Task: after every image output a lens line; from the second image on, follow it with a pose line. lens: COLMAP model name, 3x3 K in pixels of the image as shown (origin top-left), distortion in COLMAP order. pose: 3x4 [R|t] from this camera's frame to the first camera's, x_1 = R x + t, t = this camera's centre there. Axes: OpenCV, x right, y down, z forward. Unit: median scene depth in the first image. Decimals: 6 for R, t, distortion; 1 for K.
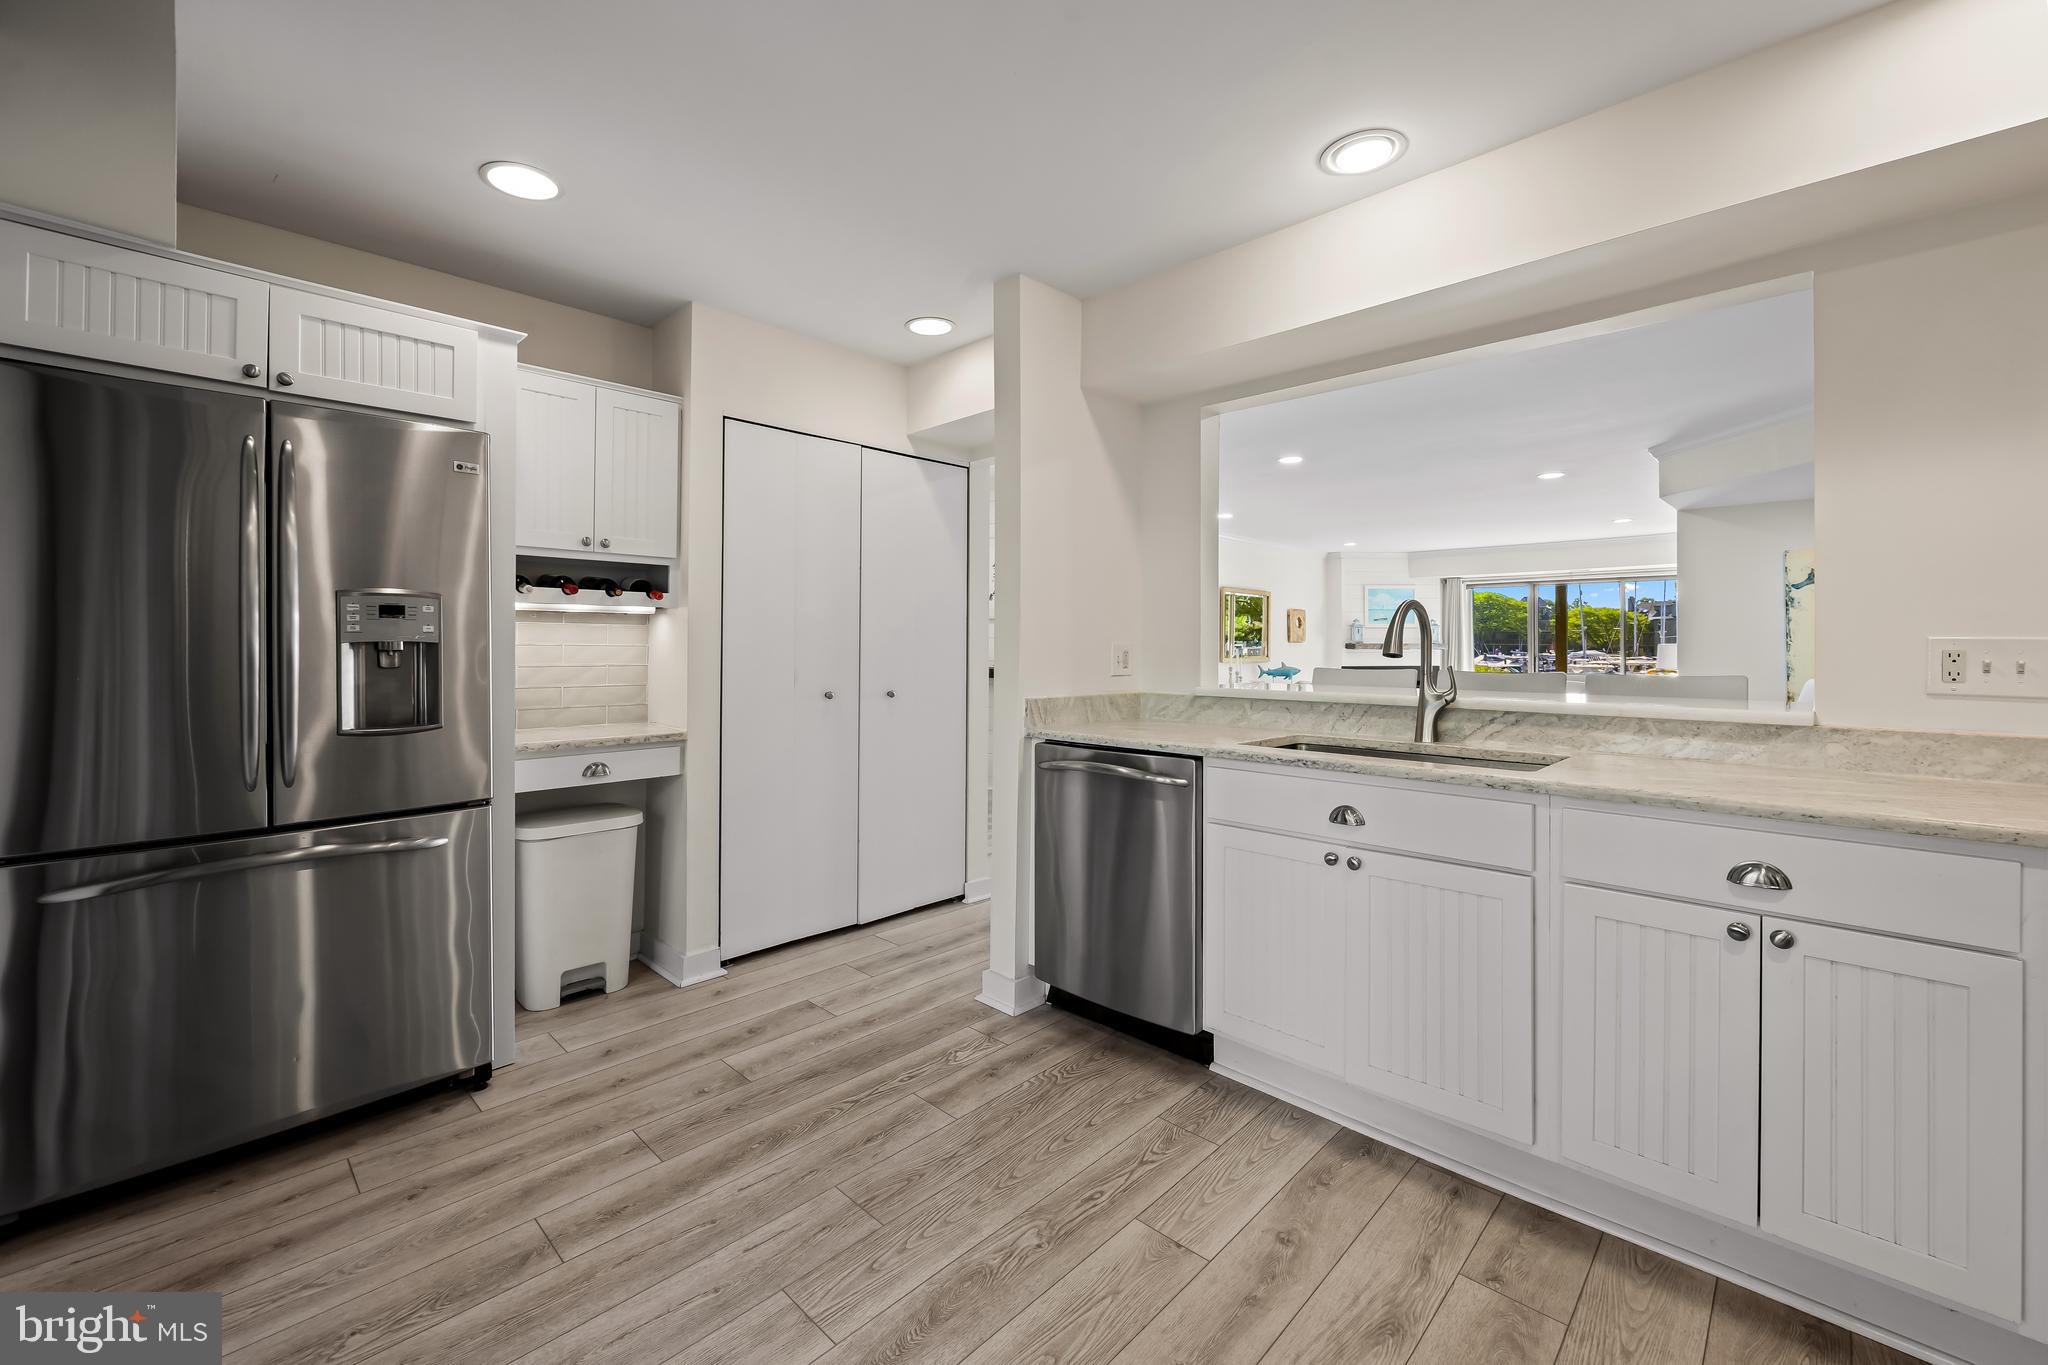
lens RADIAL K [[831.7, 0, 1023.6], [0, 831.7, 645.5], [0, 0, 1]] dist [-0.010313, 0.000341]
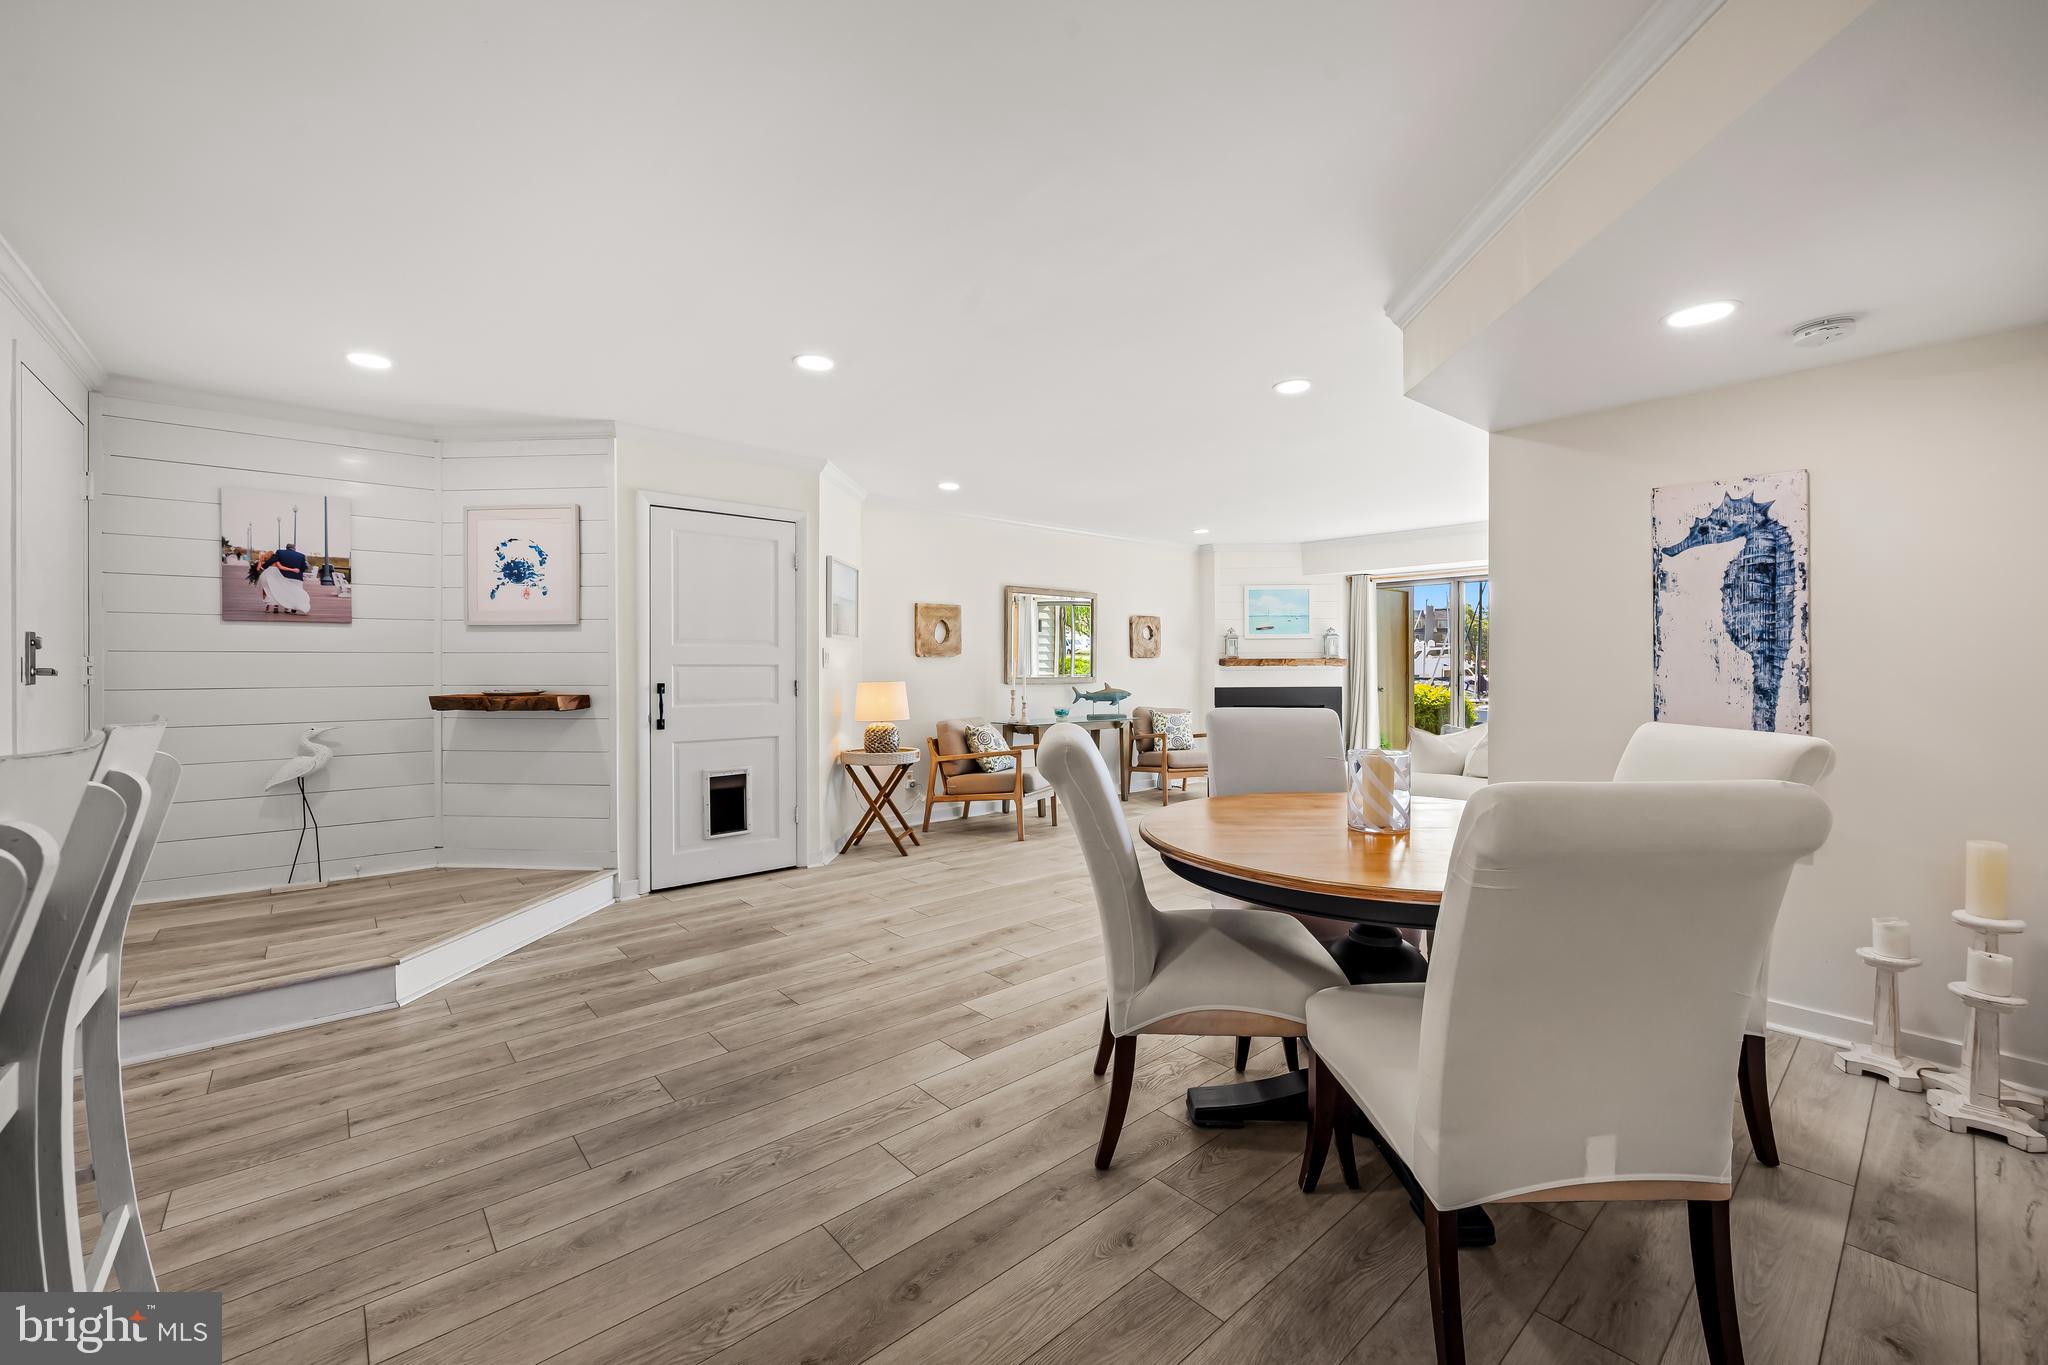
lens RADIAL K [[820.9, 0, 1025.0], [0, 820.9, 673.2], [0, 0, 1]] dist [-0.007920, -0.000267]
pose [[0.996480, -0.002528, -0.083787, 1.044767], [0.003554, 0.999921, 0.012092, 0.004377], [0.083750, -0.012347, 0.996410, 0.785860]]
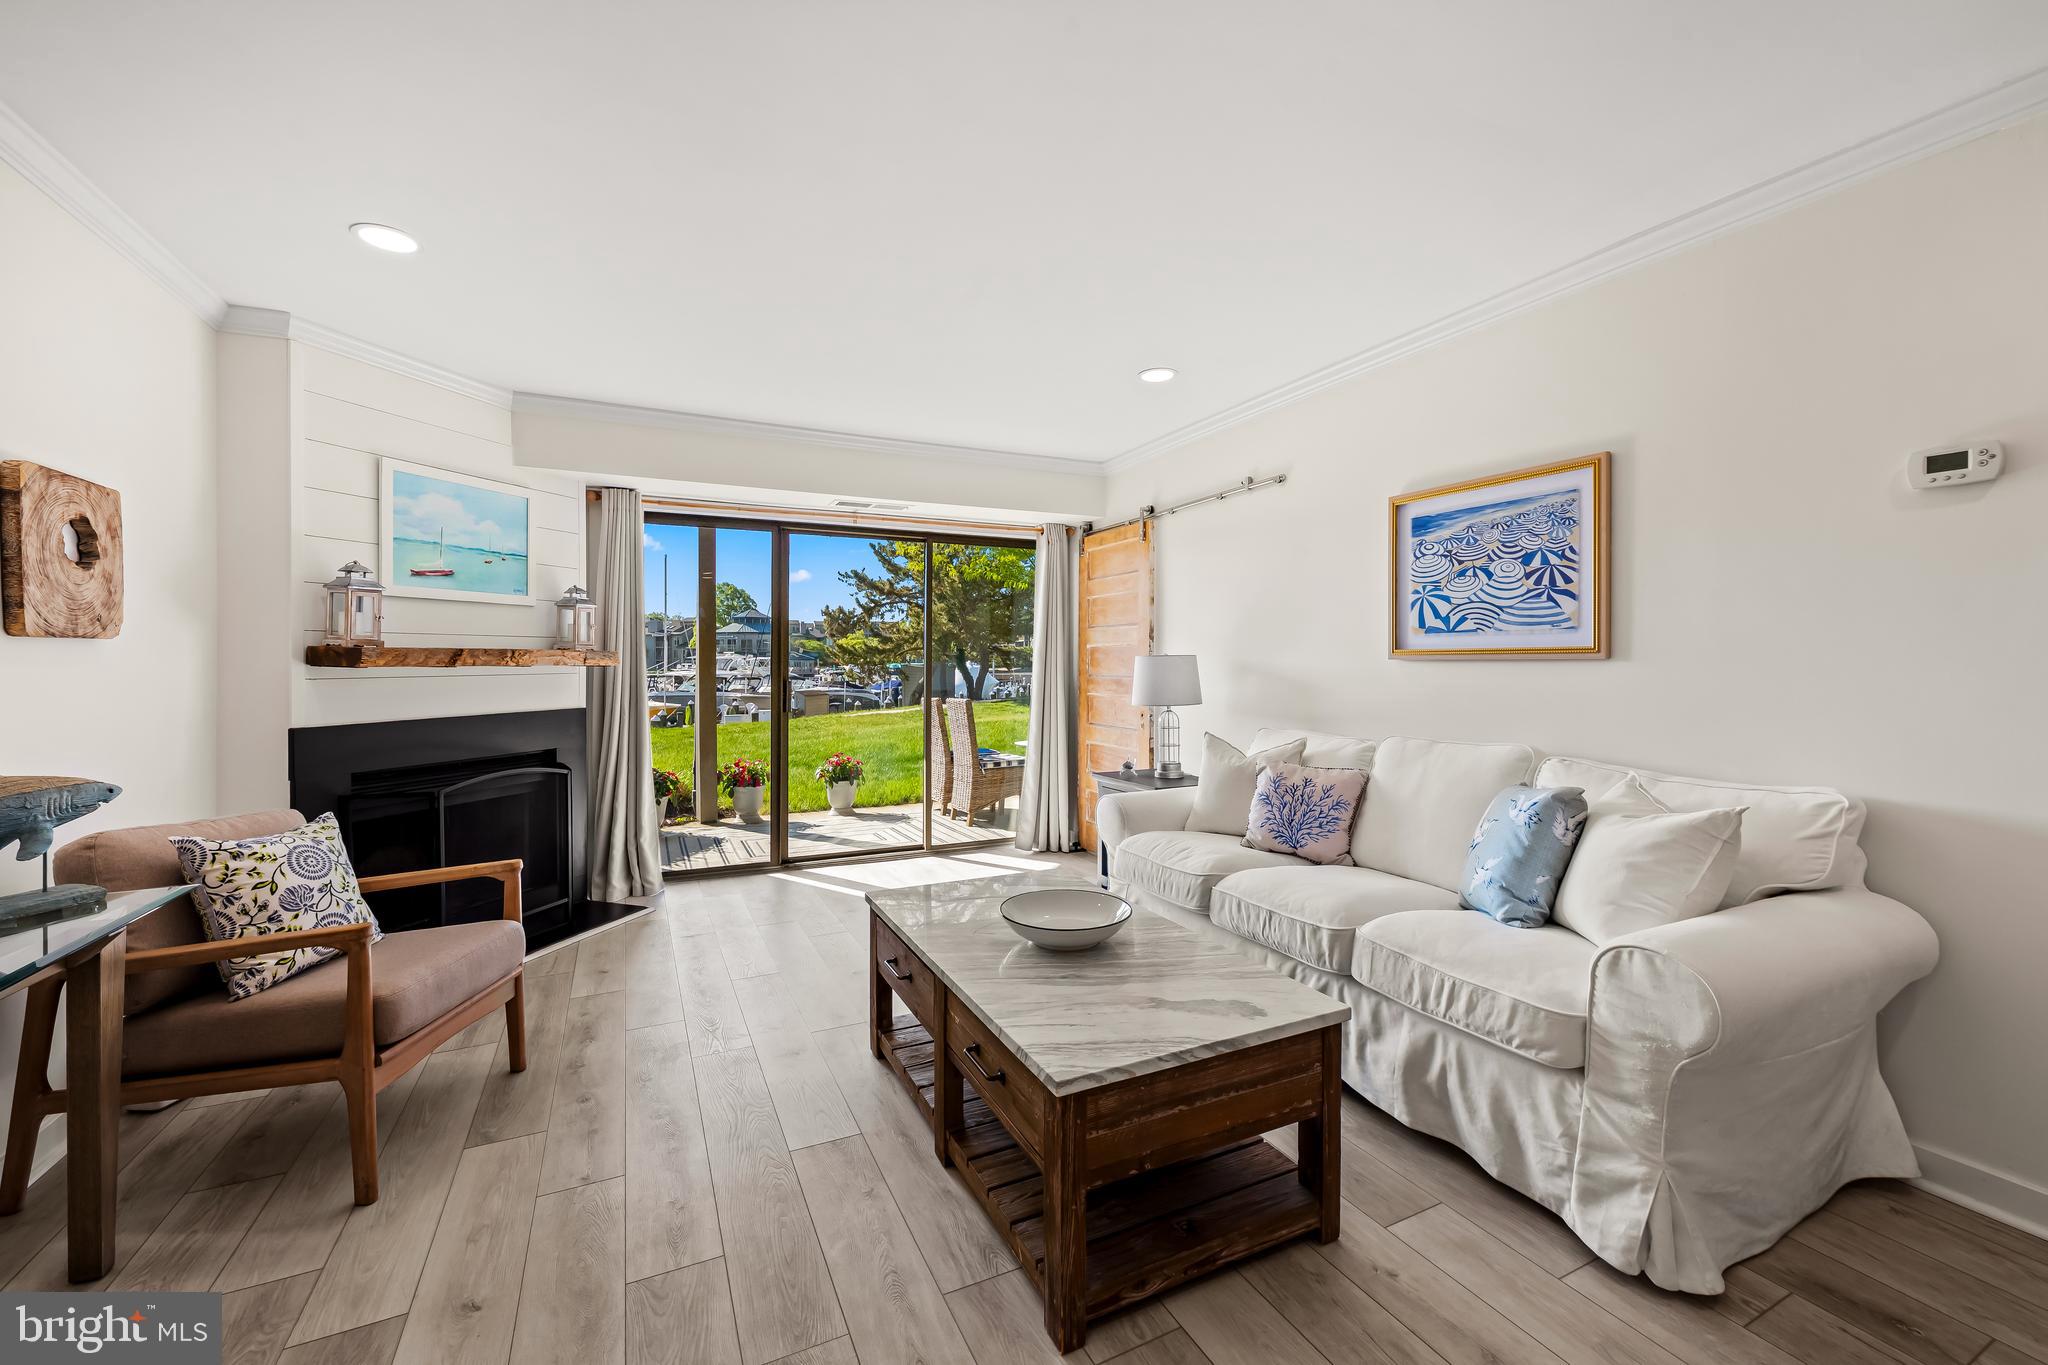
lens RADIAL K [[822.7, 0, 1022.1], [0, 822.7, 662.1], [0, 0, 1]] dist [-0.006509, 0.000321]
pose [[0.343233, -0.000744, 0.939250, 0.820841], [-0.002108, 0.999997, 0.001563, 0.007430], [-0.939248, -0.002517, 0.343230, 2.640704]]
